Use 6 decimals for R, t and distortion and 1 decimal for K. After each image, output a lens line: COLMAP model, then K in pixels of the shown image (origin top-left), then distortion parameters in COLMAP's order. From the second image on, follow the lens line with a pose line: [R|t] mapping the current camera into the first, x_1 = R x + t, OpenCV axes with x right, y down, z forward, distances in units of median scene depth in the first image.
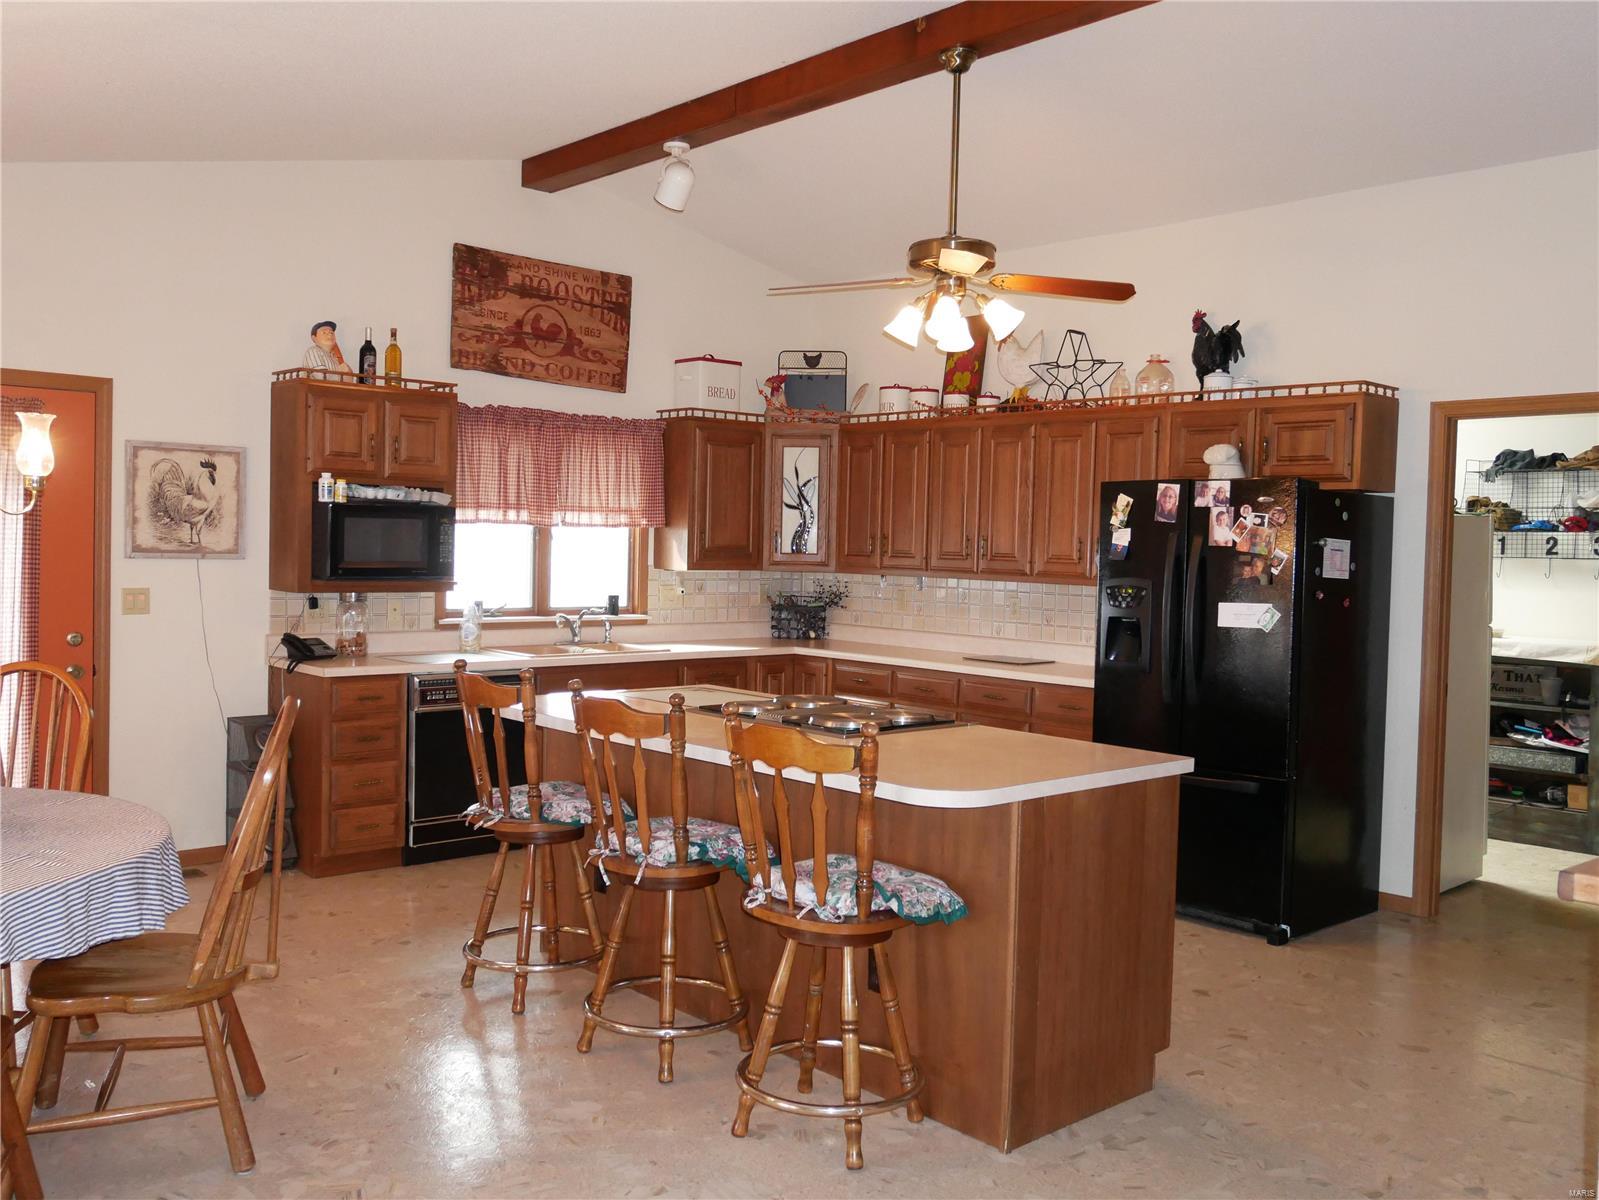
lens RADIAL K [[1414.9, 0, 804.9], [0, 1414.9, 598.0], [0, 0, 1]] dist [-0.018789, 0.007317]
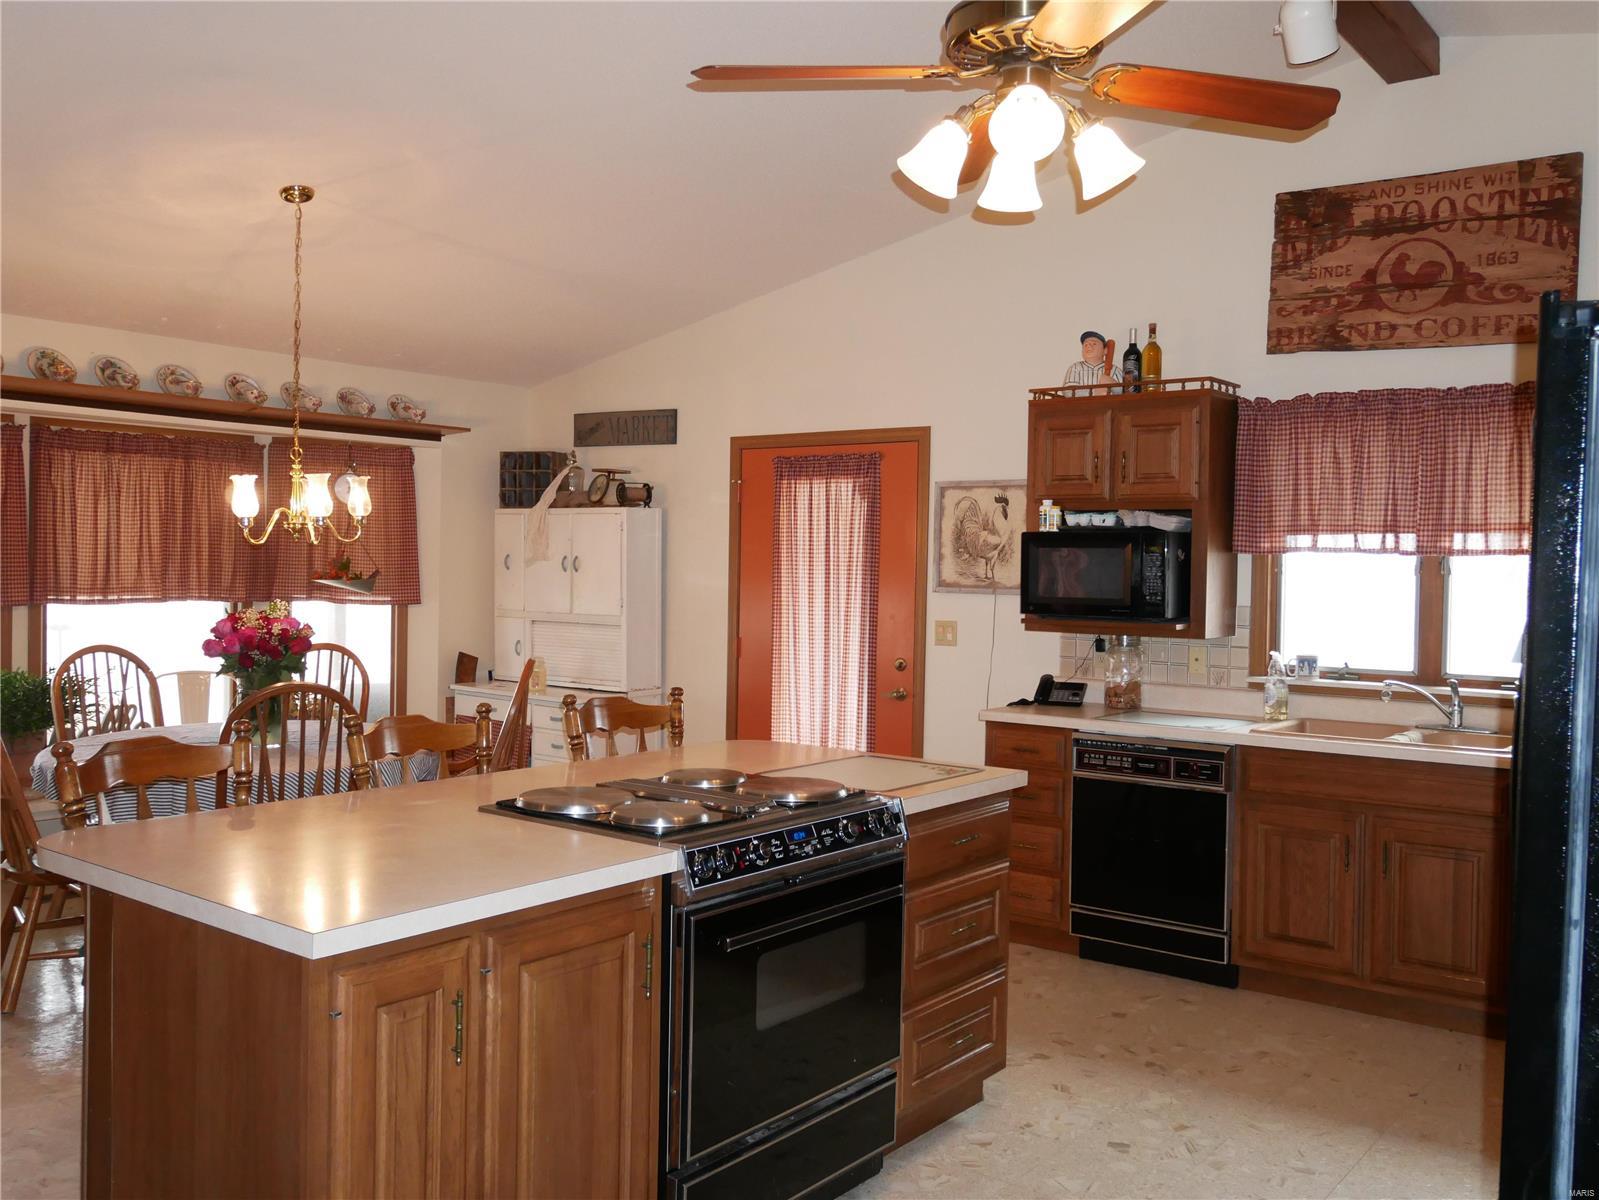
lens RADIAL K [[1414.9, 0, 803.9], [0, 1414.9, 595.1], [0, 0, 1]] dist [-0.018789, 0.007317]
pose [[0.141426, 0.000189, -0.989949, 0.542345], [-0.052190, 0.998611, -0.007265, -0.012566], [0.988572, 0.052693, 0.141239, 0.719024]]
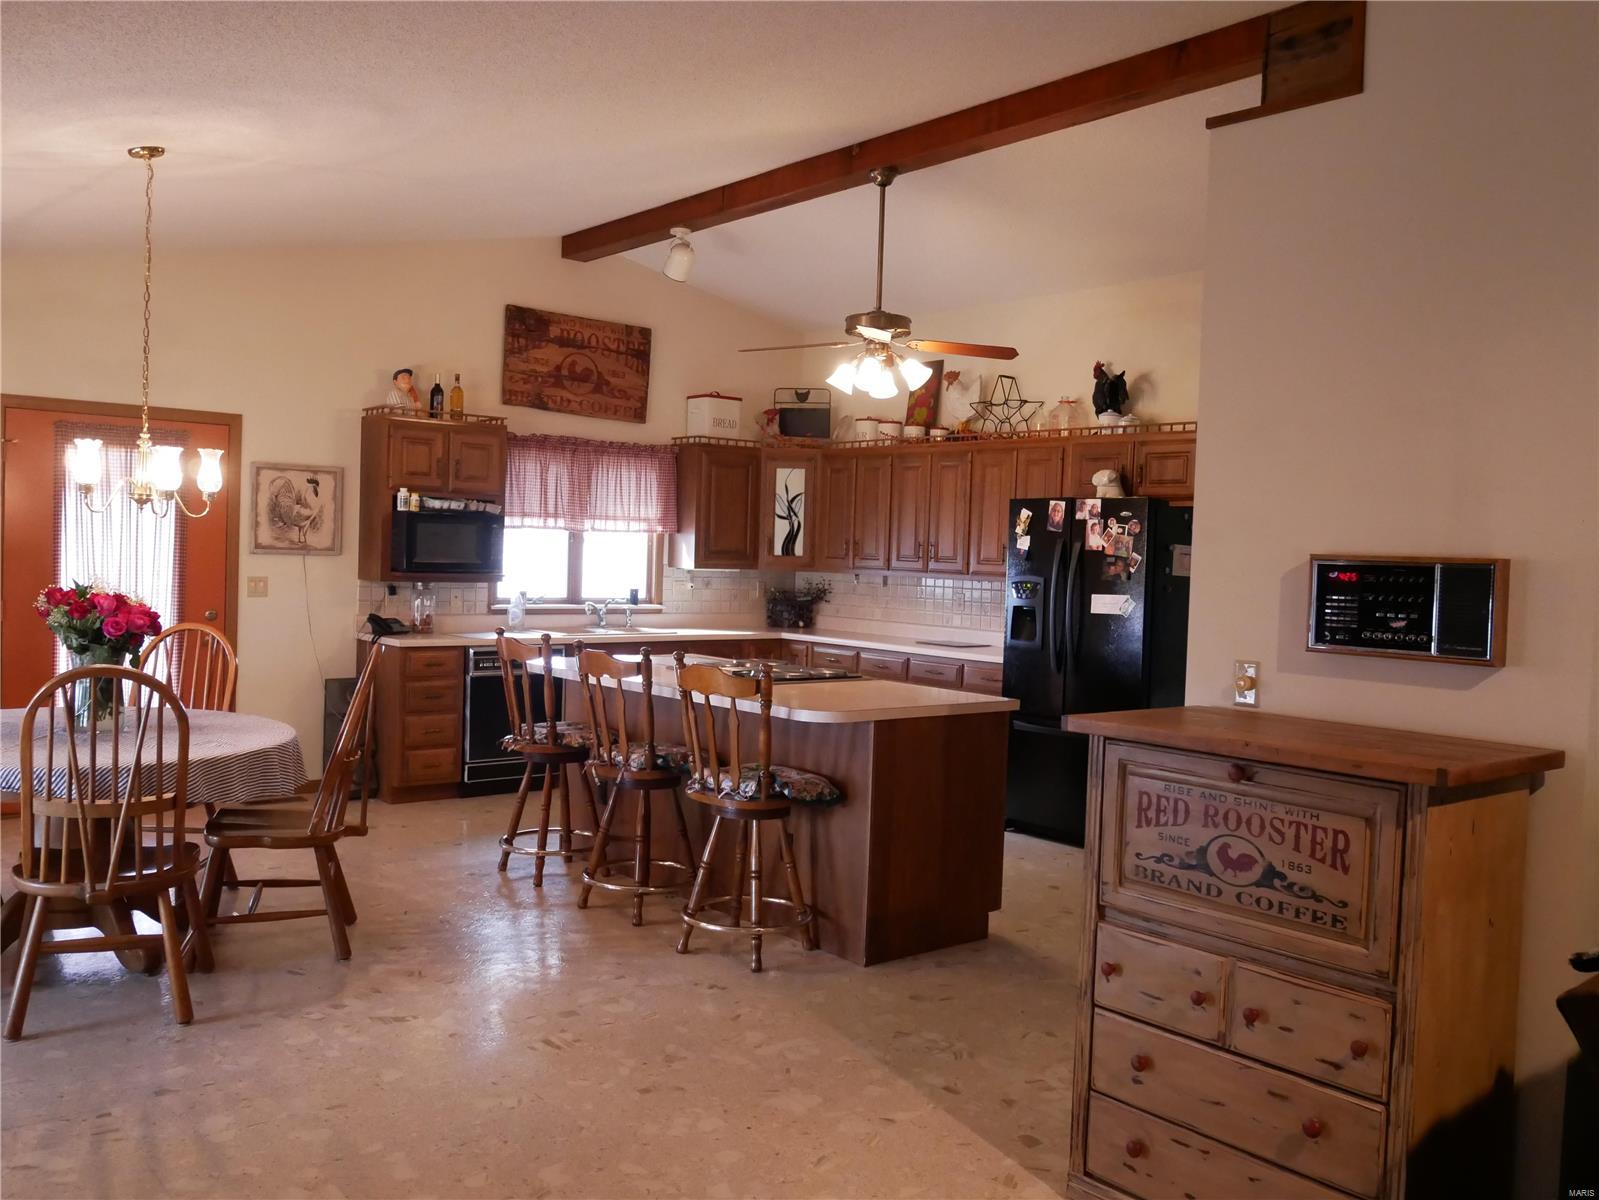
lens RADIAL K [[1414.9, 0, 812.1], [0, 1414.9, 601.2], [0, 0, 1]] dist [-0.018789, 0.007317]
pose [[0.999022, 0.009435, -0.043192, 0.087796], [-0.009680, 0.999938, -0.005477, 0.017365], [0.043138, 0.005890, 0.999052, -0.263889]]
